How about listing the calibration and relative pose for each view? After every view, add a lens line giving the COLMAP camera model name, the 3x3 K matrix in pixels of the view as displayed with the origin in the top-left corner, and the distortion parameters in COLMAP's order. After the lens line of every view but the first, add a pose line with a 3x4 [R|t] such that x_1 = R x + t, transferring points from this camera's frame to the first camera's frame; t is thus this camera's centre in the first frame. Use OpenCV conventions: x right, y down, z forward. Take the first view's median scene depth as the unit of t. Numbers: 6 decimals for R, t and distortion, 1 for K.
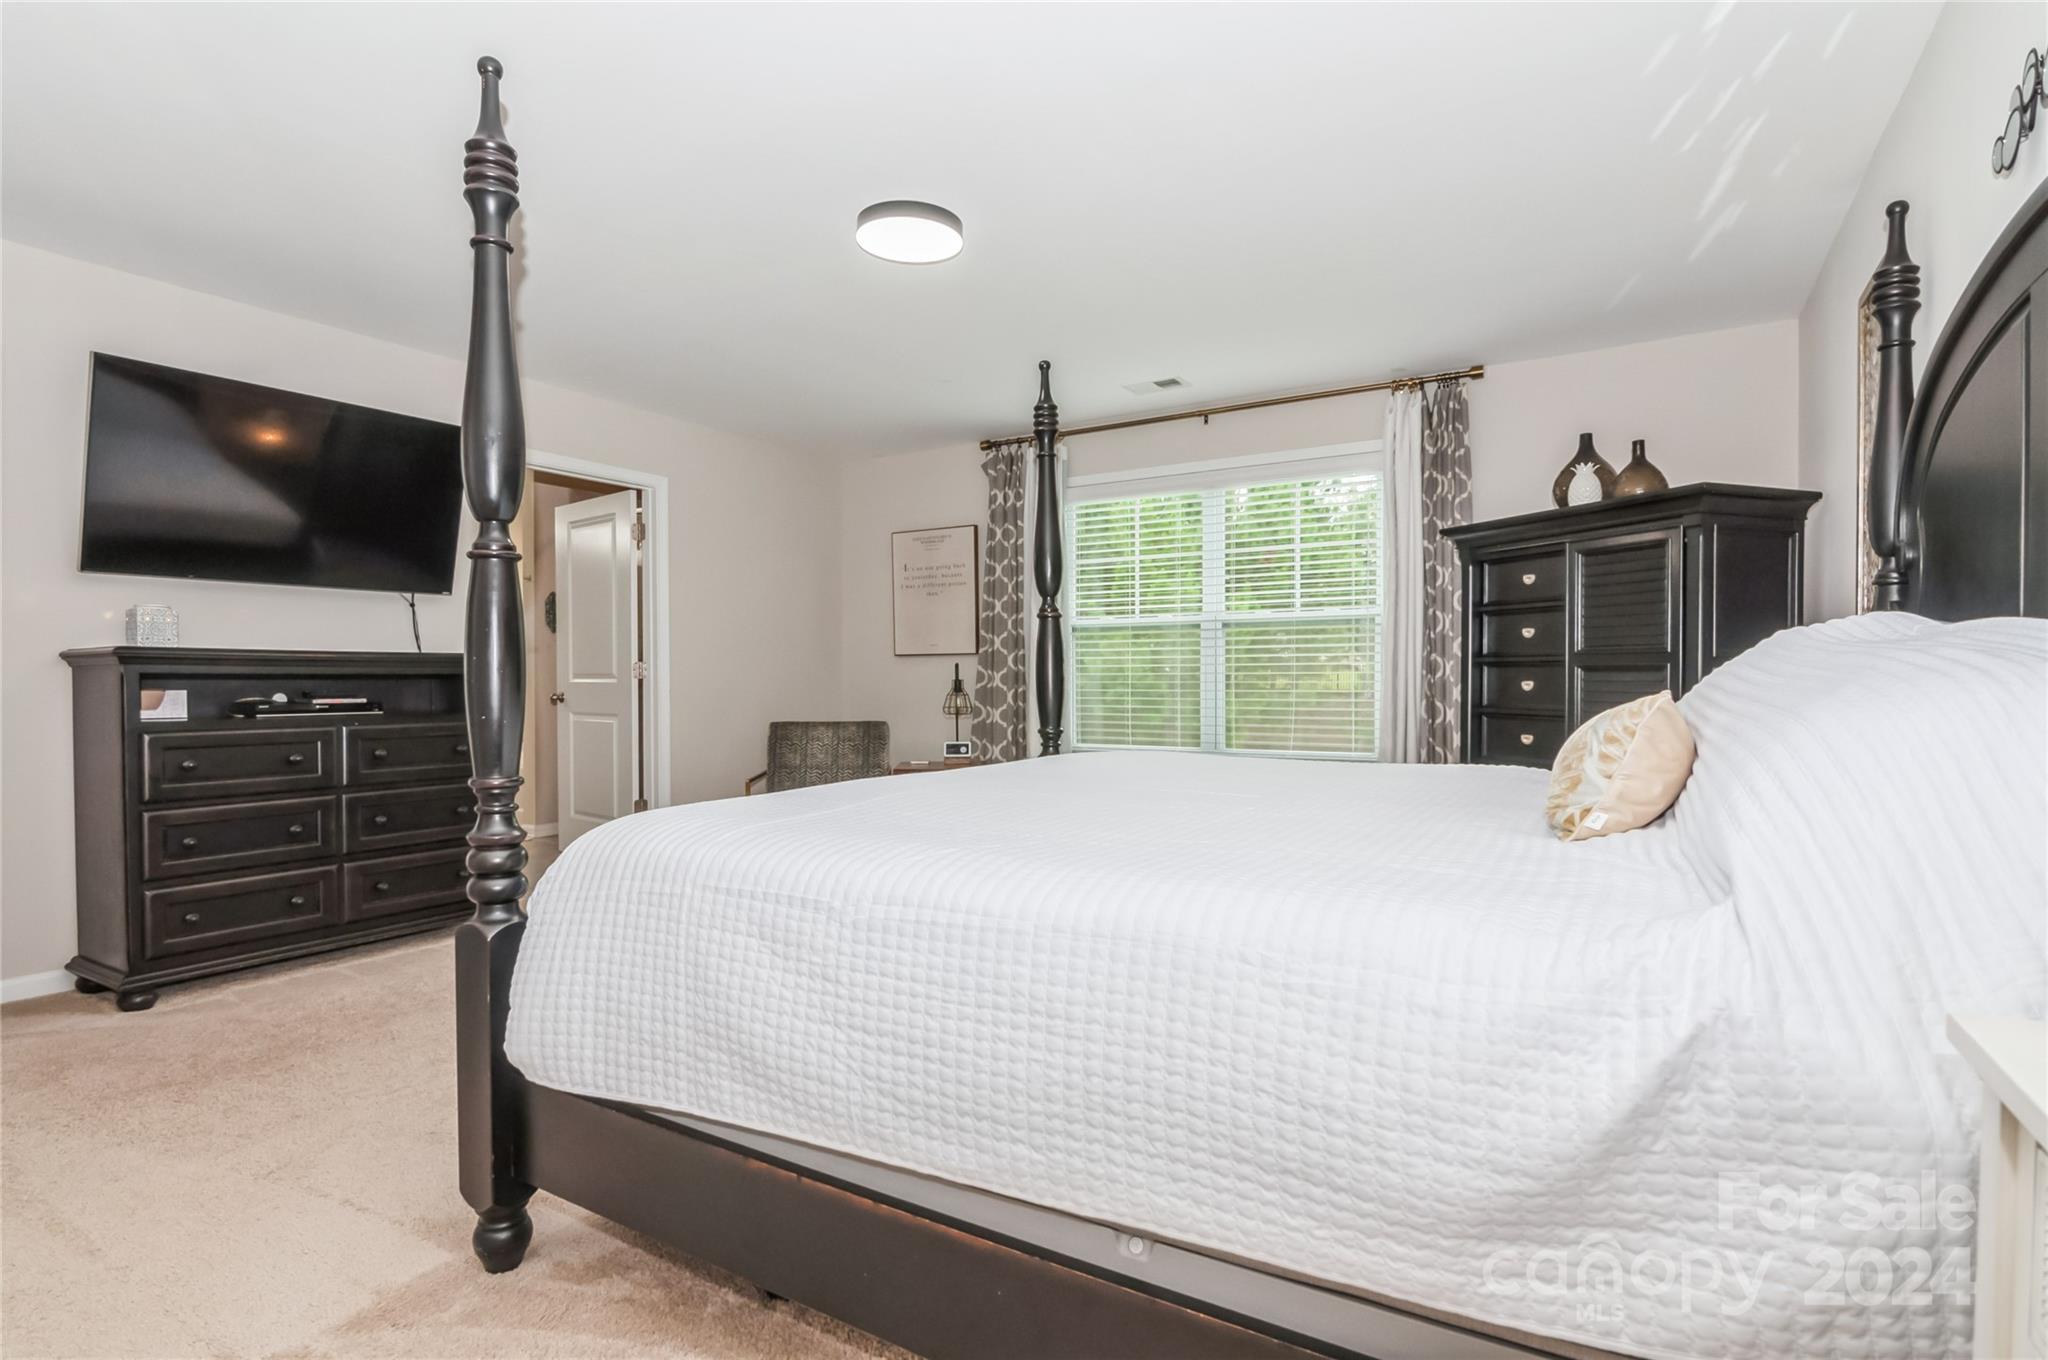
lens RADIAL K [[1019.2, 0, 1012.1], [0, 1019.2, 690.2], [0, 0, 1]] dist [-0.000029, -0.000285]
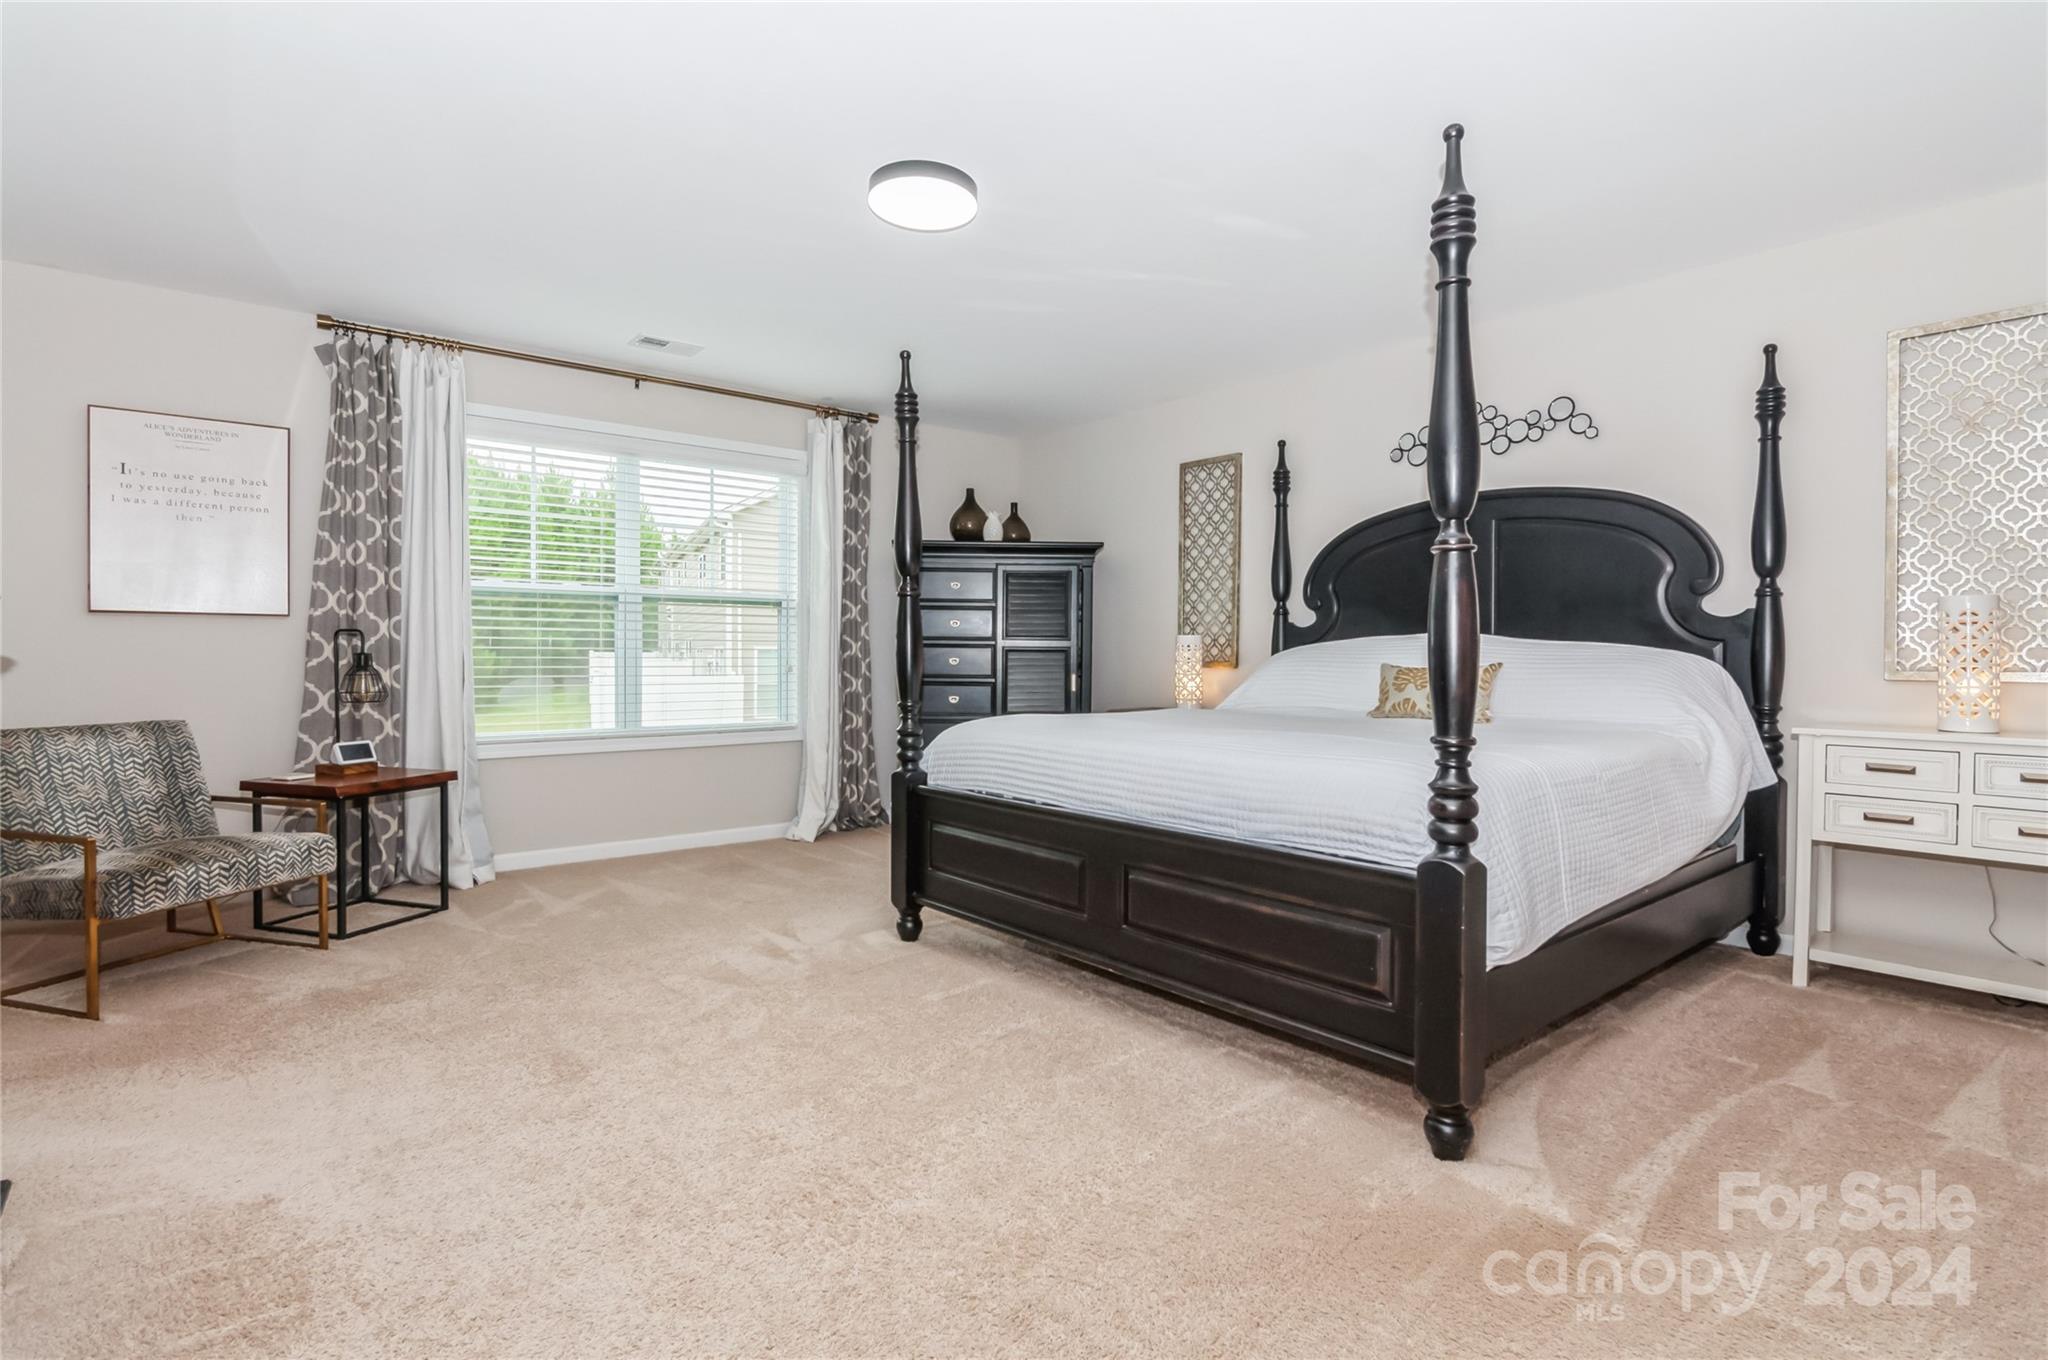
lens RADIAL K [[986.6, 0, 1016.3], [0, 986.6, 675.1], [0, 0, 1]] dist [-0.010315, -0.001500]
pose [[0.331446, -0.013042, 0.943384, -0.590192], [0.004950, 0.999915, 0.012084, -0.001166], [-0.943461, 0.000665, 0.331482, 0.370753]]
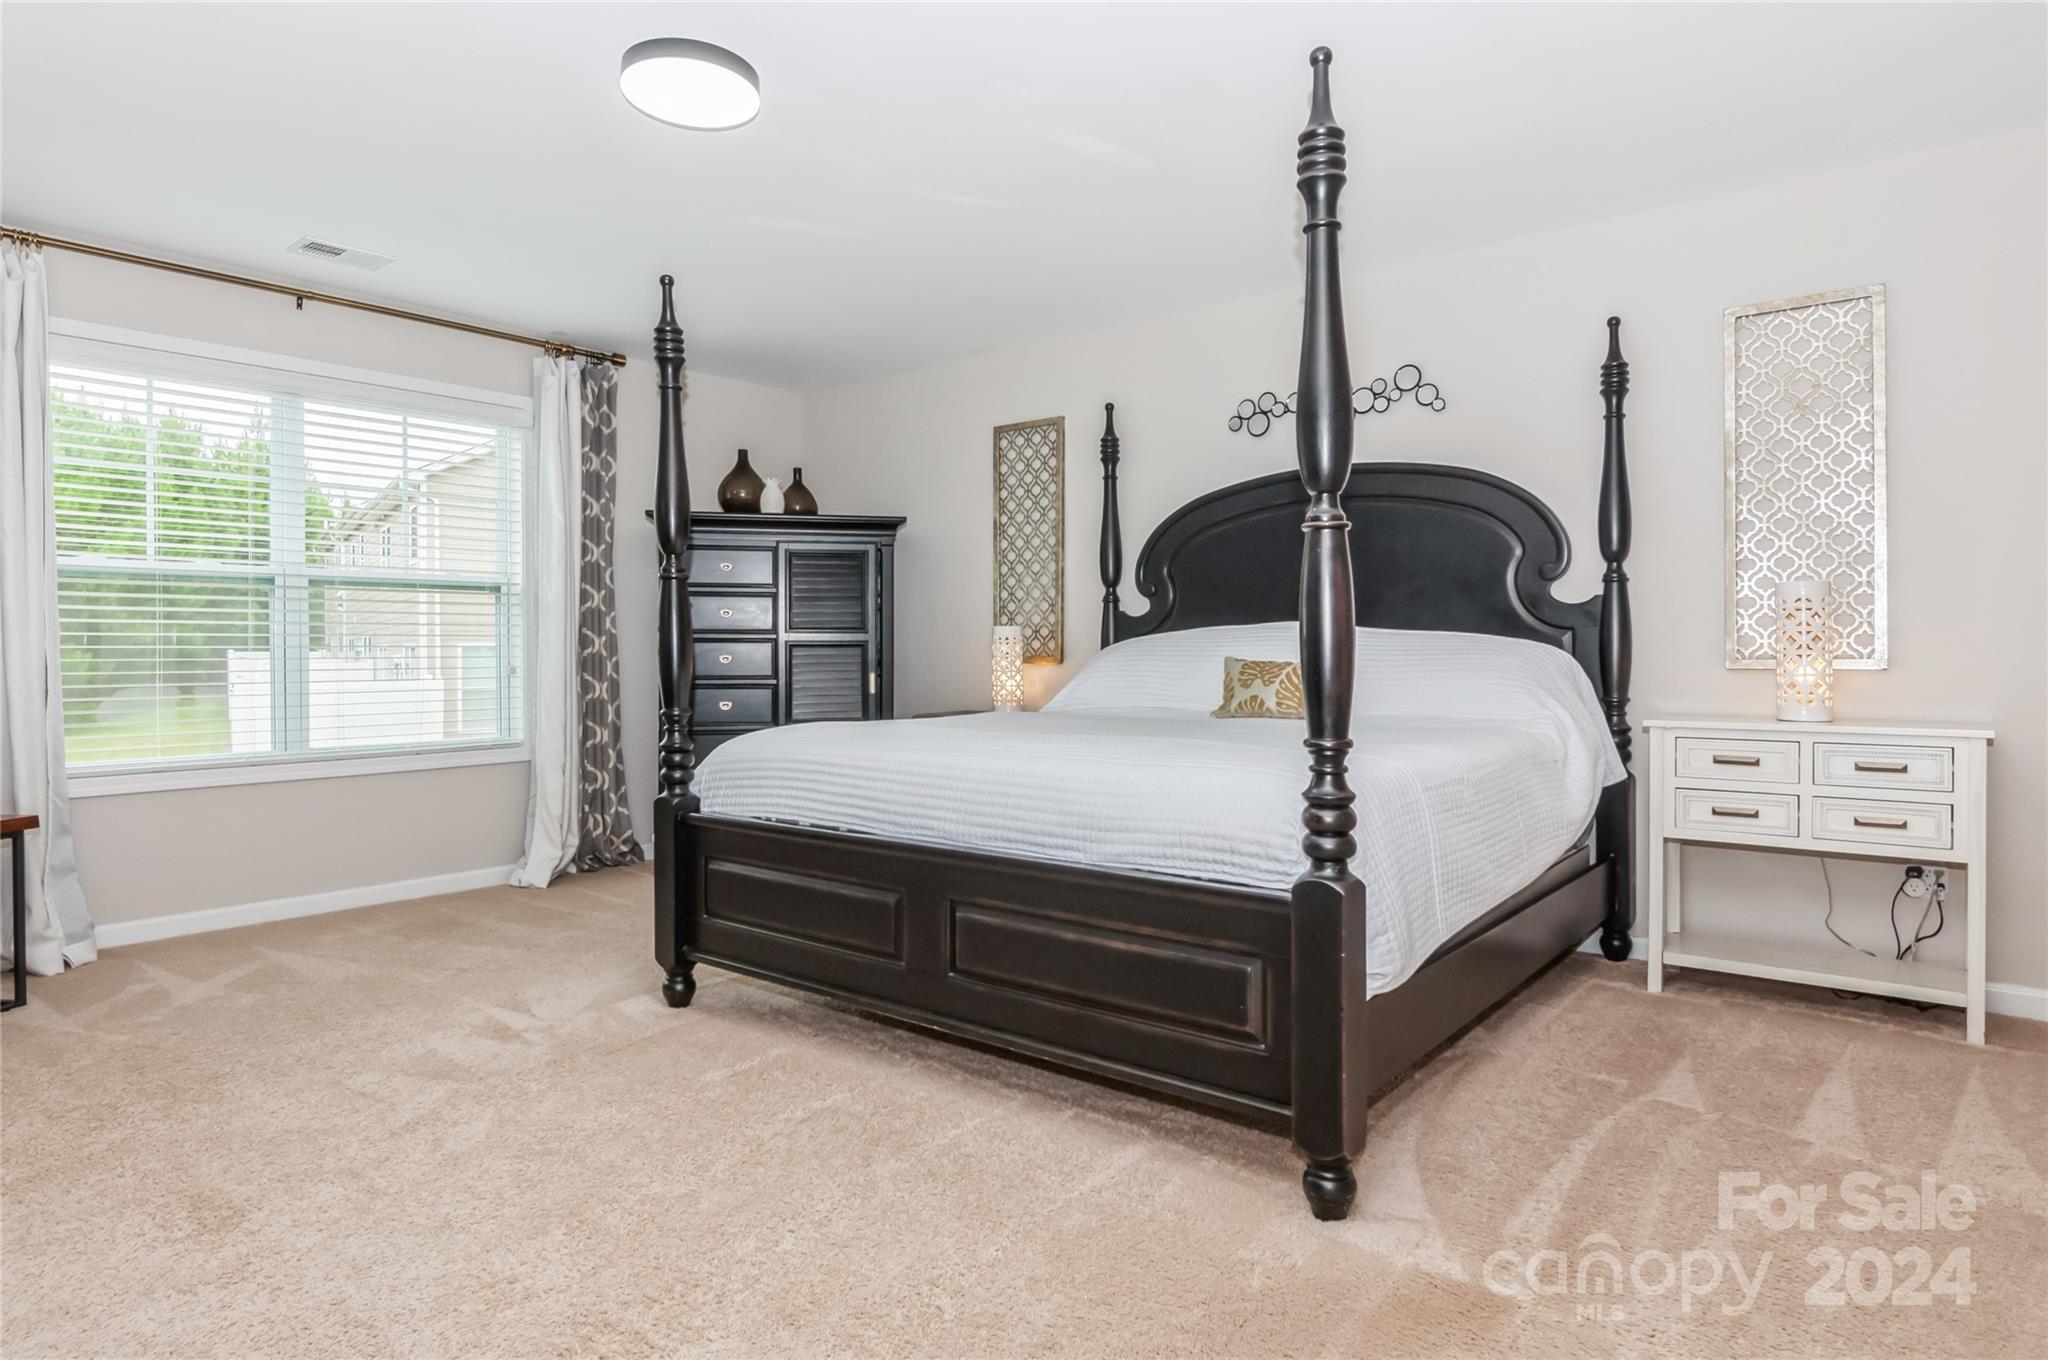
lens RADIAL K [[1146.7, 0, 1016.7], [0, 1146.7, 664.8], [0, 0, 1]] dist [-0.004426, -0.008162]
pose [[0.141376, -0.008684, 0.989918, -0.577756], [0.014931, 0.999866, 0.006638, -0.001365], [-0.989843, 0.013842, 0.141487, 0.387447]]
